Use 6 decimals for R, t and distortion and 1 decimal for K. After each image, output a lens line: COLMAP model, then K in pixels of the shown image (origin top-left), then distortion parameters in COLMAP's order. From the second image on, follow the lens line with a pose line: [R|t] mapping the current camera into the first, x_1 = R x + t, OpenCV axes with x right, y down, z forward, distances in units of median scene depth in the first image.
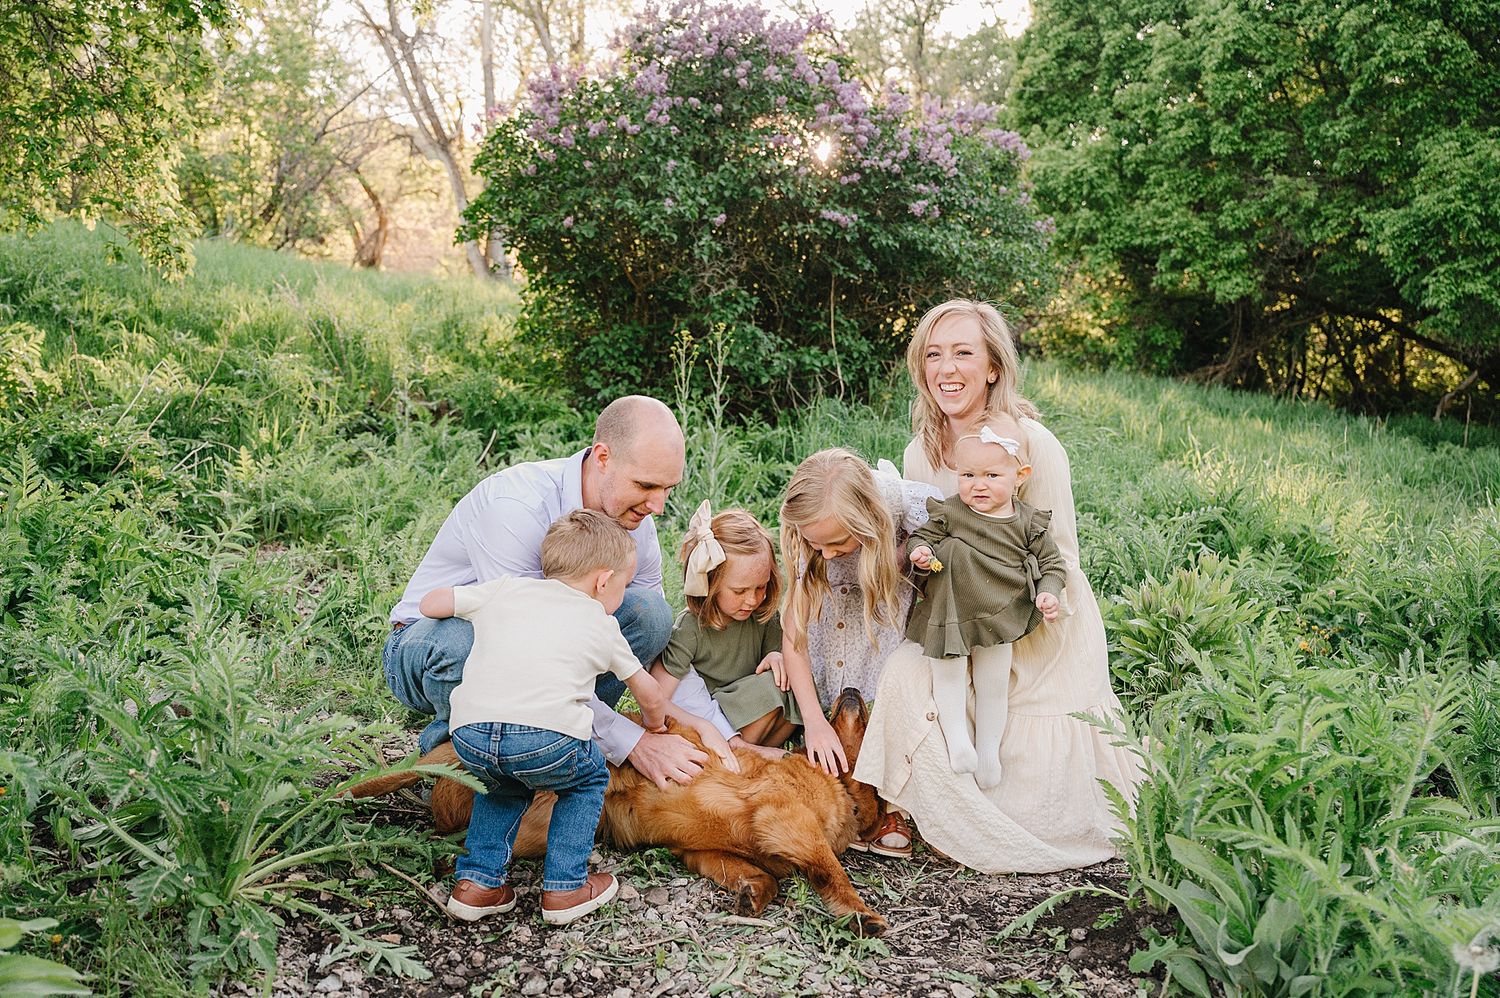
lens RADIAL K [[1183.9, 0, 757.8], [0, 1183.9, 497.1], [0, 0, 1]] dist [-0.002637, 0.010697]
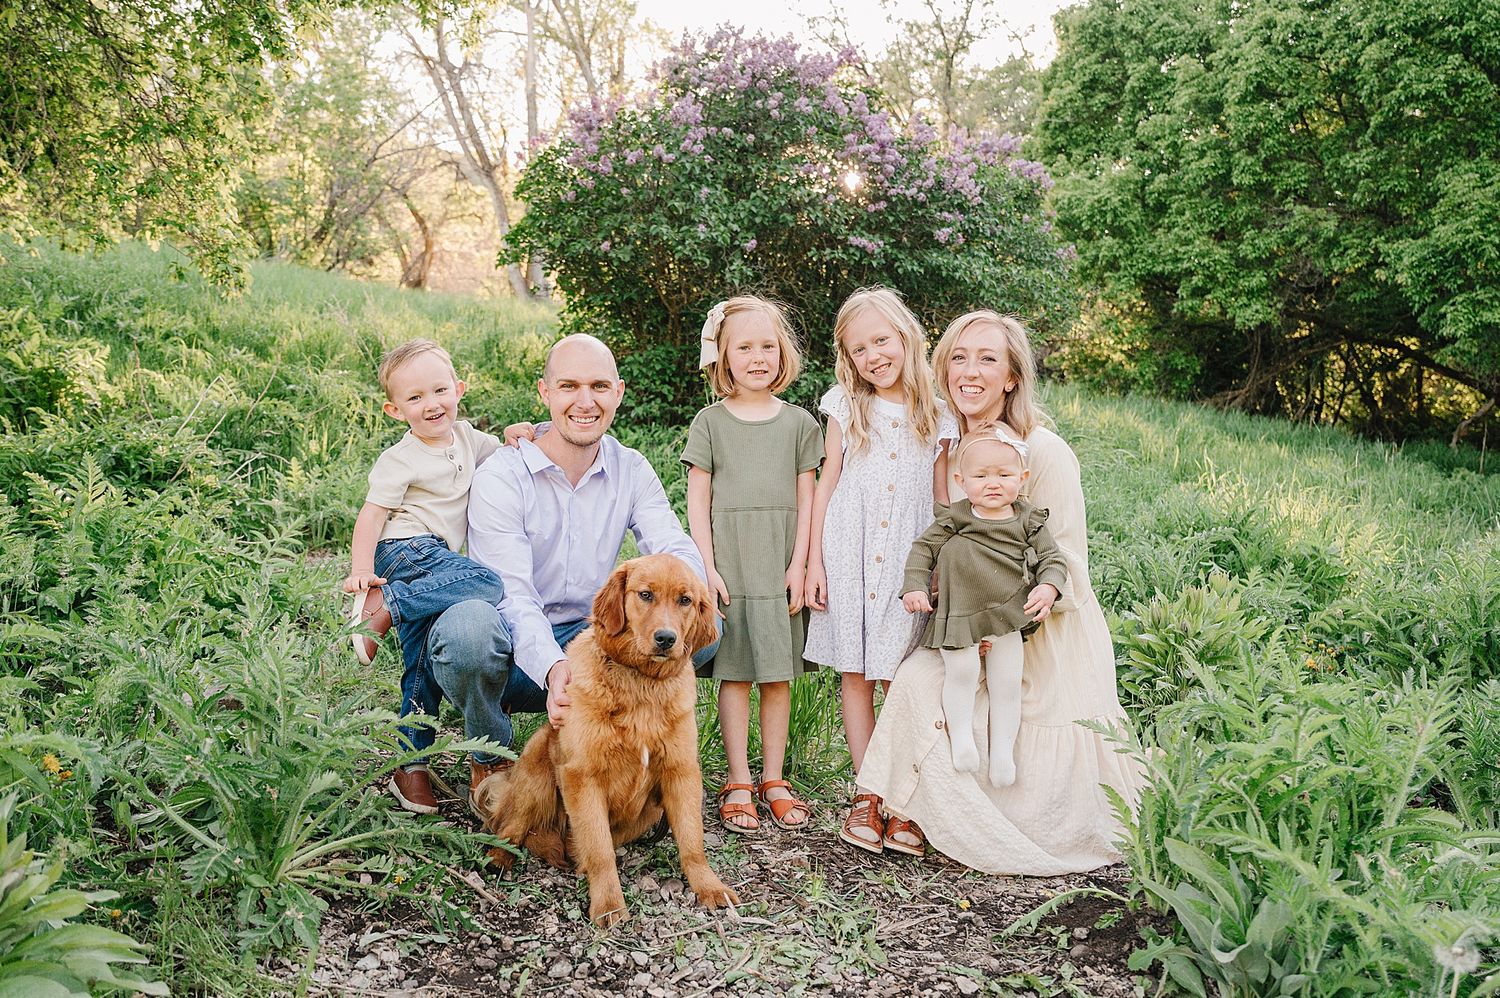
lens RADIAL K [[1147.5, 0, 754.8], [0, 1147.5, 509.8], [0, 0, 1]] dist [0.002976, -0.001392]
pose [[0.999536, 0.013327, -0.027392, 0.001913], [-0.013422, 0.999905, -0.003269, 0.000984], [0.027346, 0.003635, 0.999619, -0.005429]]
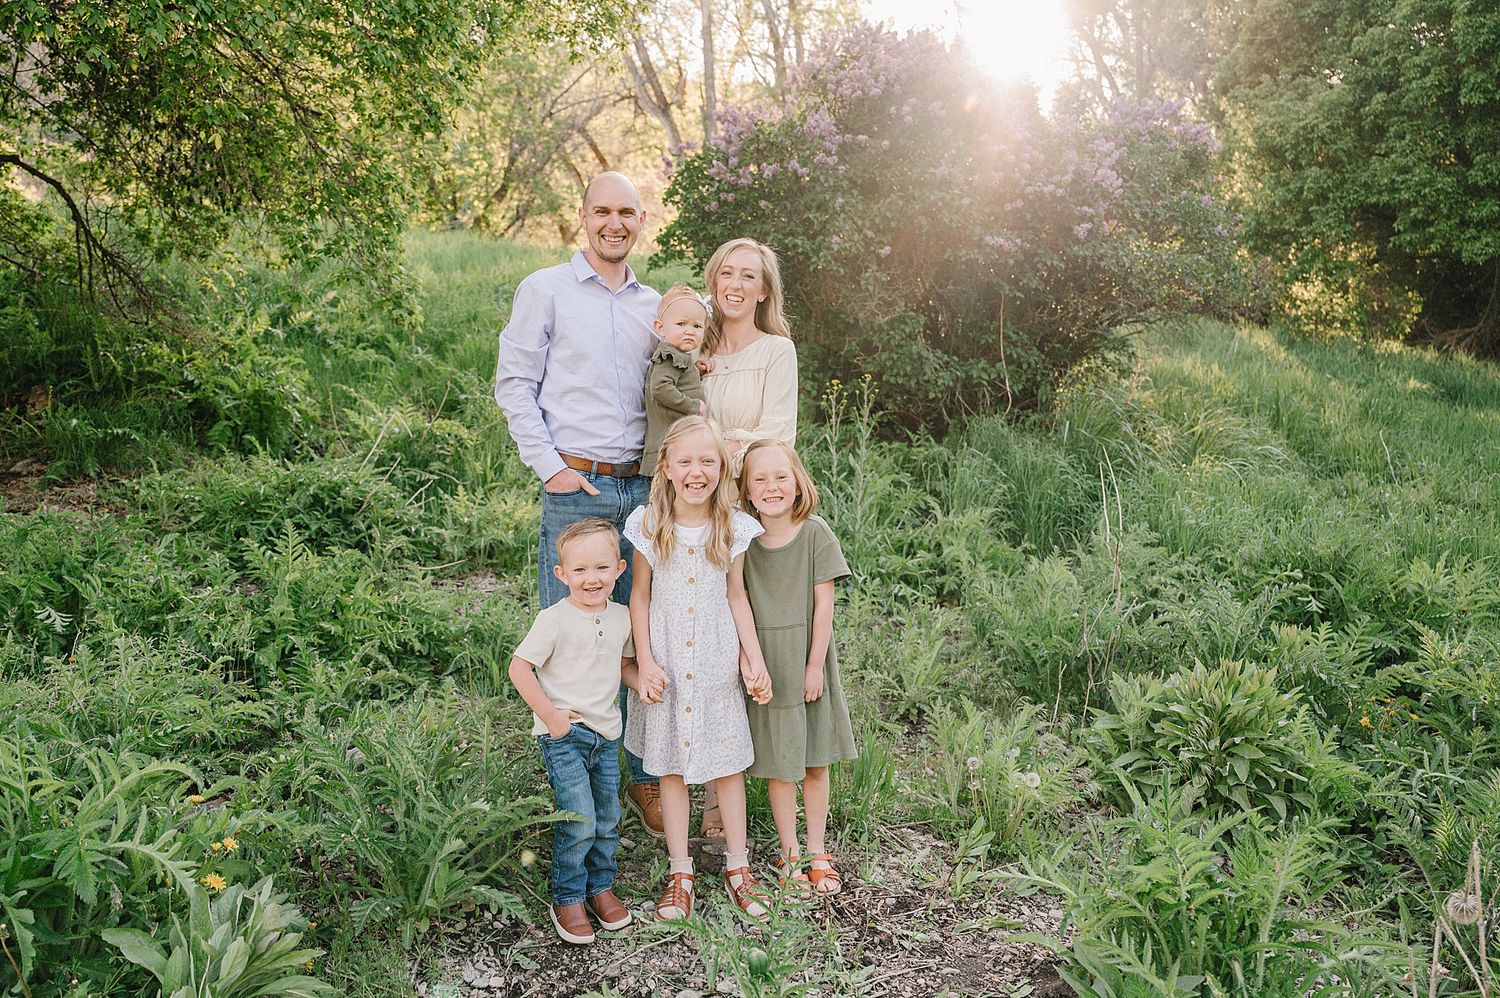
lens RADIAL K [[1207.7, 0, 755.1], [0, 1207.7, 489.5], [0, 0, 1]] dist [-0.004097, 0.015843]
pose [[0.981241, 0.013900, -0.192282, 0.060469], [-0.004647, 0.998813, 0.048492, -0.068050], [0.192727, -0.046689, 0.980141, -0.088643]]
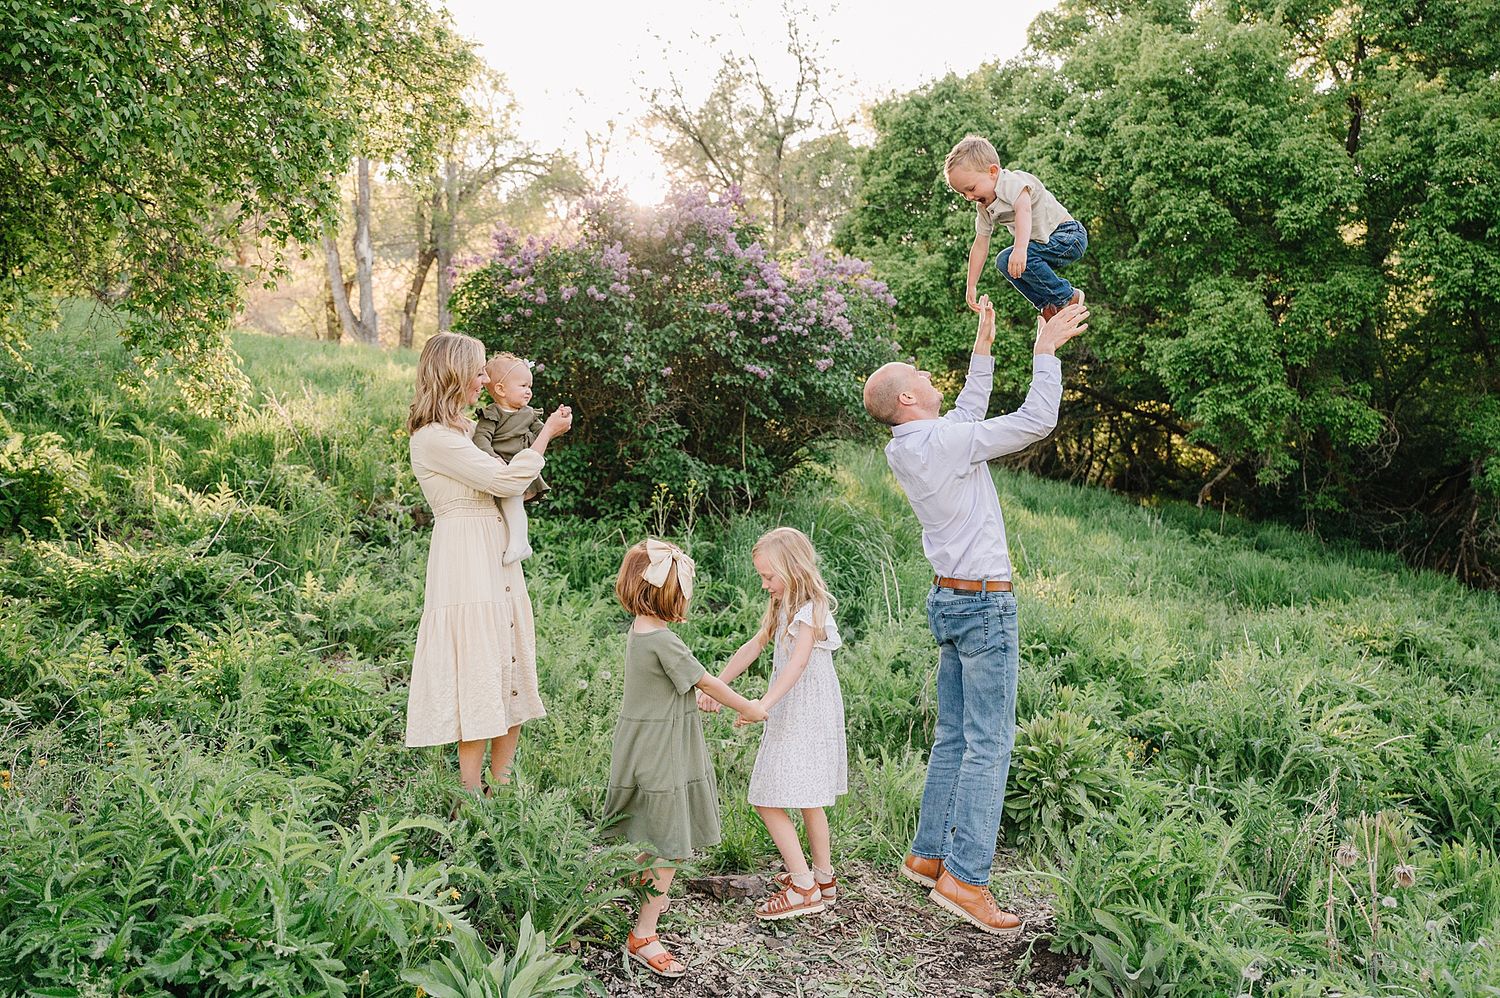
lens RADIAL K [[1146.8, 0, 743.7], [0, 1146.8, 495.7], [0, 0, 1]] dist [-0.009945, 0.022080]
pose [[0.988632, 0.032832, 0.146730, -0.114714], [-0.029123, 0.999201, -0.027356, -0.070706], [-0.147511, 0.022772, 0.988798, -0.168830]]
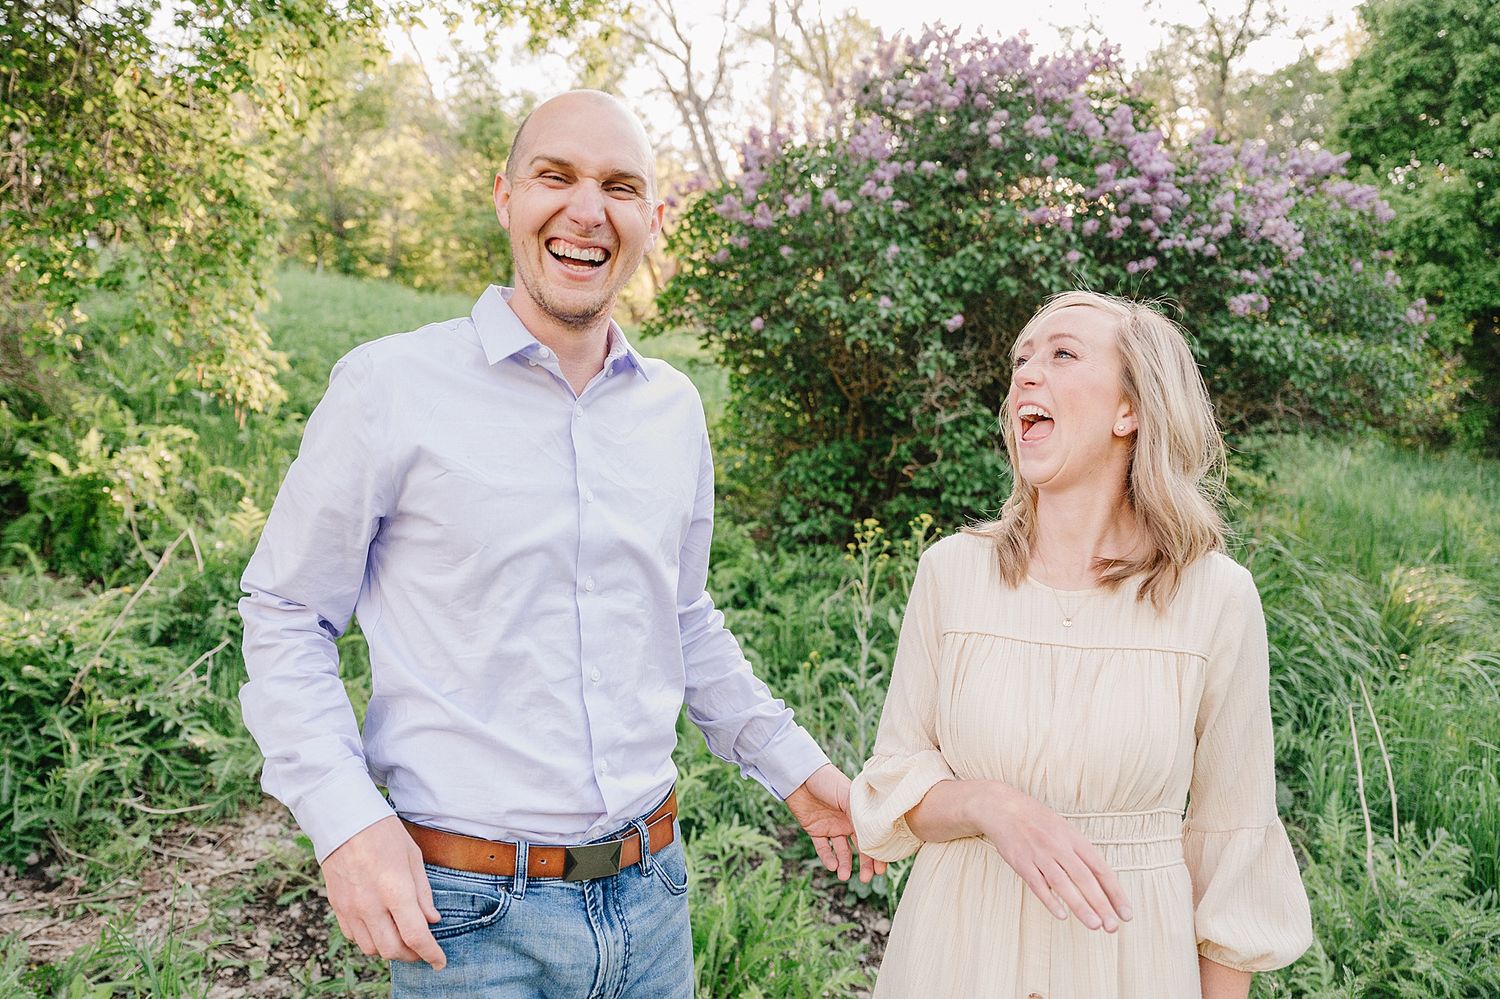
lens RADIAL K [[1064.8, 0, 718.7], [0, 1064.8, 477.0], [0, 0, 1]] dist [-0.004768, 0.003307]
pose [[0.959721, 0.050603, -0.276359, 0.014937], [-0.057126, 0.998245, -0.015600, -0.109662], [0.275085, 0.030759, 0.960928, 0.292127]]
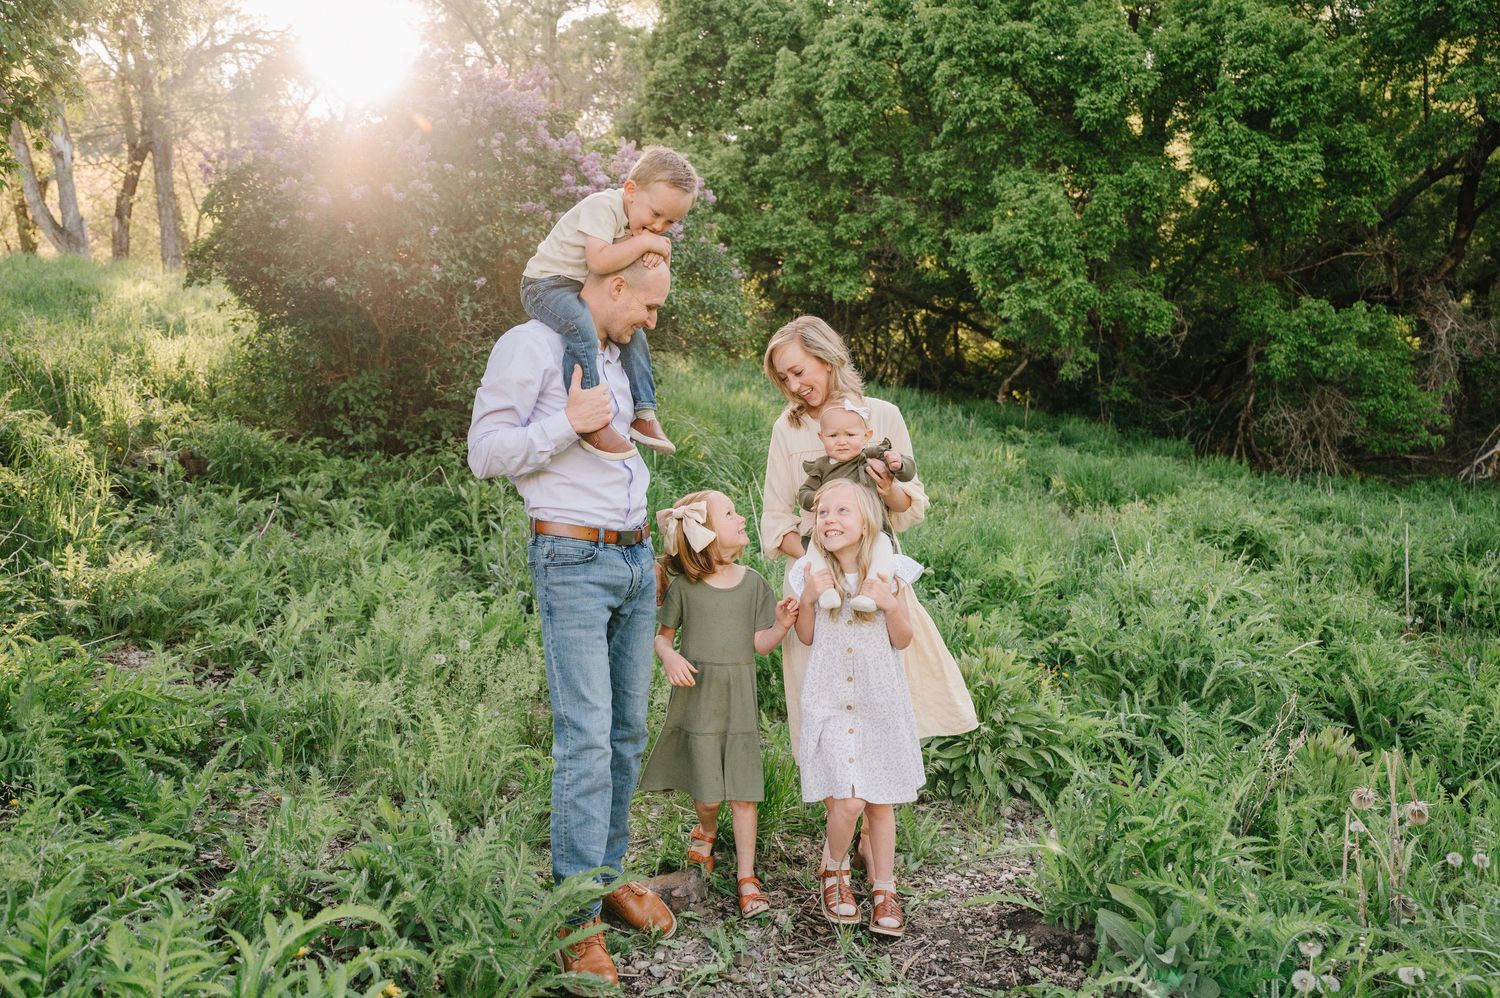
lens RADIAL K [[1183.9, 0, 748.3], [0, 1183.9, 494.2], [0, 0, 1]] dist [-0.002637, 0.010697]
pose [[0.941134, -0.036535, 0.336053, -0.159328], [0.021164, 0.998560, 0.049289, -0.084672], [-0.337370, -0.039275, 0.940552, -0.087646]]
